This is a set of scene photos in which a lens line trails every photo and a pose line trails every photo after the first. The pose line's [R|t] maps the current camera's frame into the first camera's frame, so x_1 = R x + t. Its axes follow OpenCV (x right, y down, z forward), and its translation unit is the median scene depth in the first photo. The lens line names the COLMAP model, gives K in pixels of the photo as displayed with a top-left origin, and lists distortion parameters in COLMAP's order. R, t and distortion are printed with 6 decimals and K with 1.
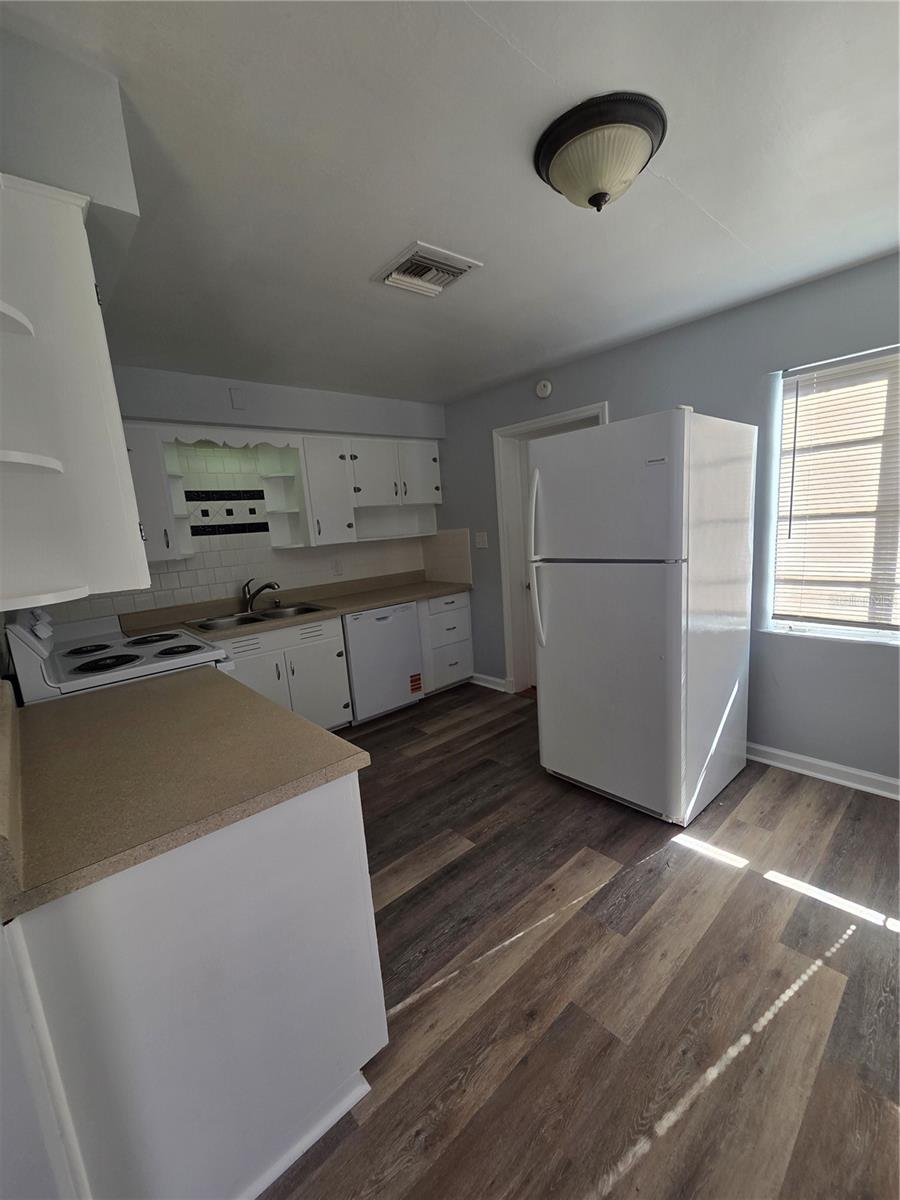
lens RADIAL K [[490.5, 0, 462.7], [0, 490.5, 611.3], [0, 0, 1]] dist [0.001418, 0.003729]
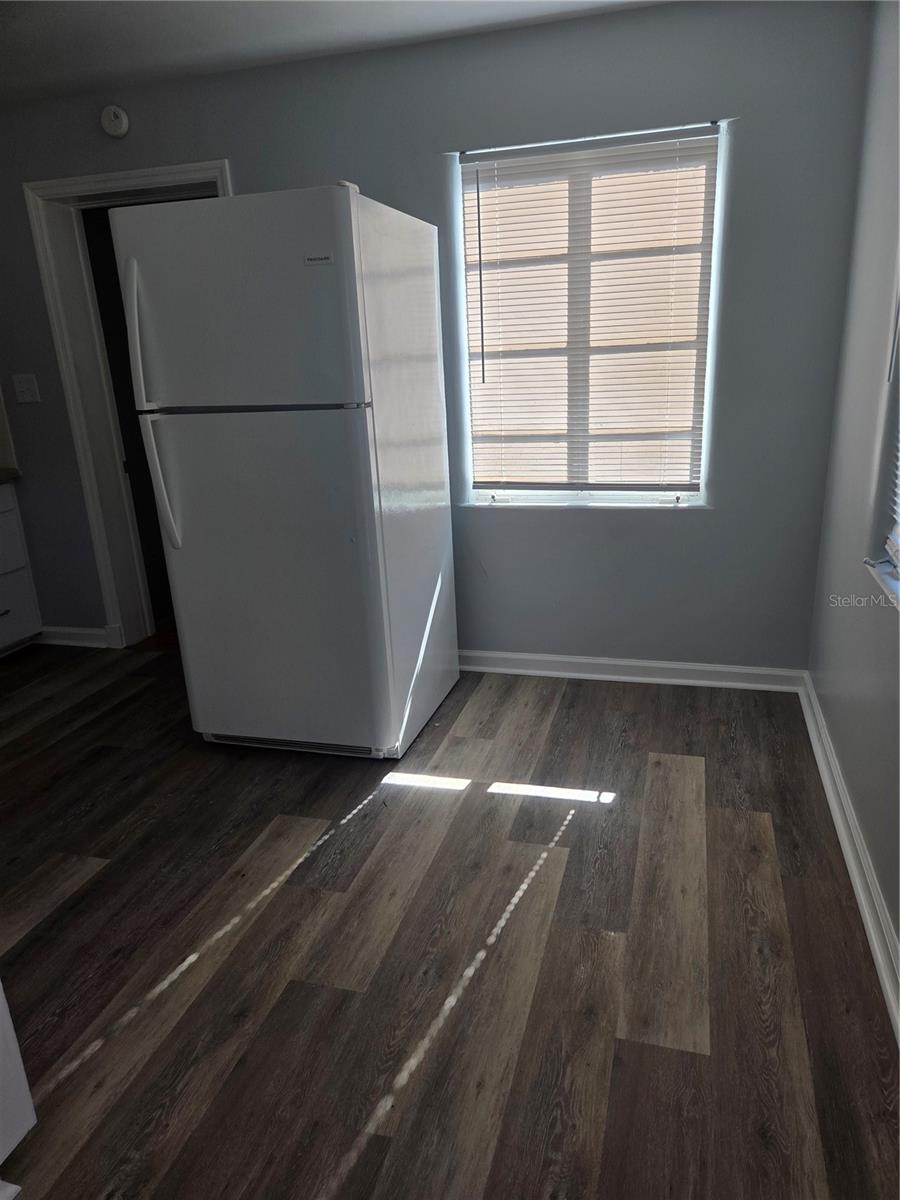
lens RADIAL K [[801.5, 0, 453.3], [0, 801.5, 606.8], [0, 0, 1]] dist [0.063542, -0.048928]
pose [[0.855226, -0.127514, 0.502324, -0.077930], [0.079803, 0.990100, 0.115468, 0.059816], [-0.512075, -0.058664, 0.856935, -0.112263]]
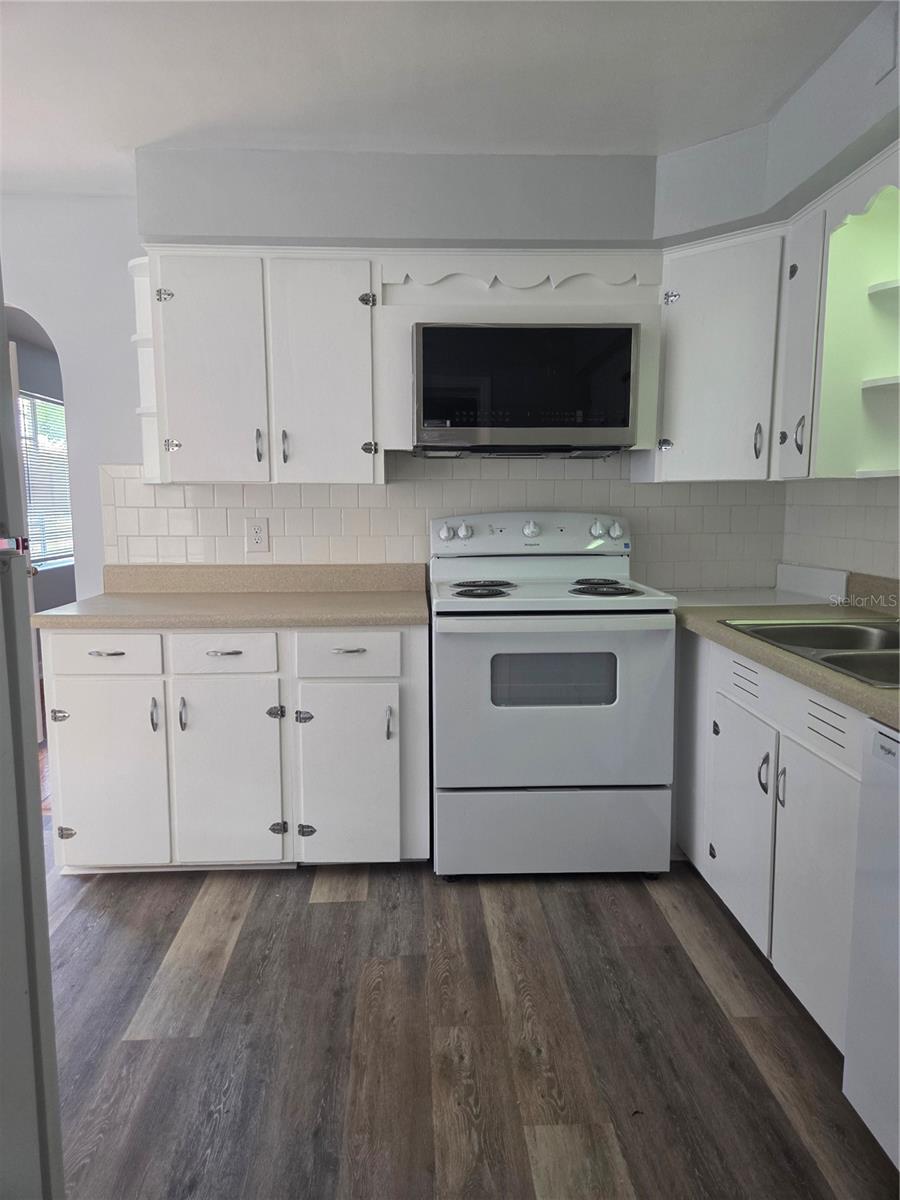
lens RADIAL K [[801.5, 0, 440.5], [0, 801.5, 600.8], [0, 0, 1]] dist [0.063542, -0.048928]
pose [[-0.644821, 0.169831, -0.745227, 0.364070], [-0.085543, 0.952842, 0.291162, -0.249379], [0.759532, 0.251496, -0.599884, 1.598392]]
